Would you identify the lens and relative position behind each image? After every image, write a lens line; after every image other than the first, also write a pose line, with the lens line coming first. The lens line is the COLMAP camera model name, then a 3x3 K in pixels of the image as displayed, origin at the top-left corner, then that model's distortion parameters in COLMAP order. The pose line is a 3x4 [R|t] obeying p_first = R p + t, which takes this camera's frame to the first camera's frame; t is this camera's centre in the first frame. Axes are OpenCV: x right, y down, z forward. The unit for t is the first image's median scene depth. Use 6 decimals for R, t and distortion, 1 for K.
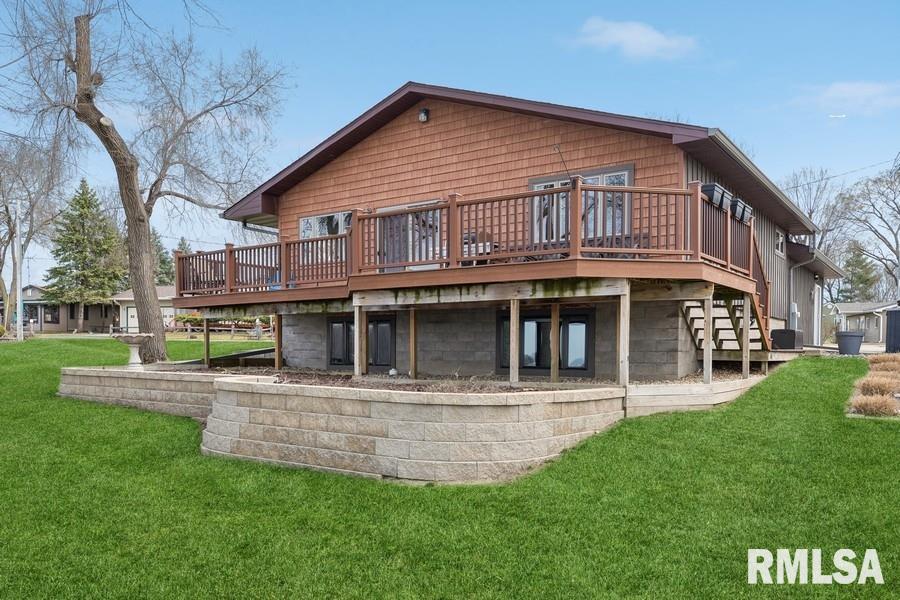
lens RADIAL K [[691.6, 0, 448.4], [0, 691.6, 371.0], [0, 0, 1]] dist [-0.000870, -0.002914]
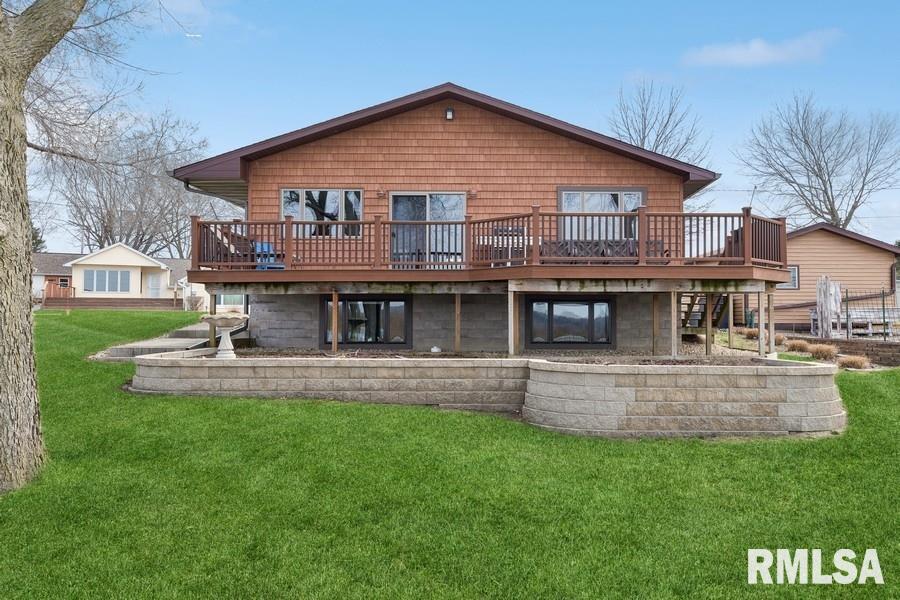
lens RADIAL K [[675.7, 0, 451.4], [0, 675.7, 295.4], [0, 0, 1]] dist [0.005531, 0.001426]
pose [[0.809321, 0.015787, 0.587155, -0.730783], [0.020378, 0.998282, -0.054929, -0.026696], [-0.587013, 0.056420, 0.807609, 0.168317]]
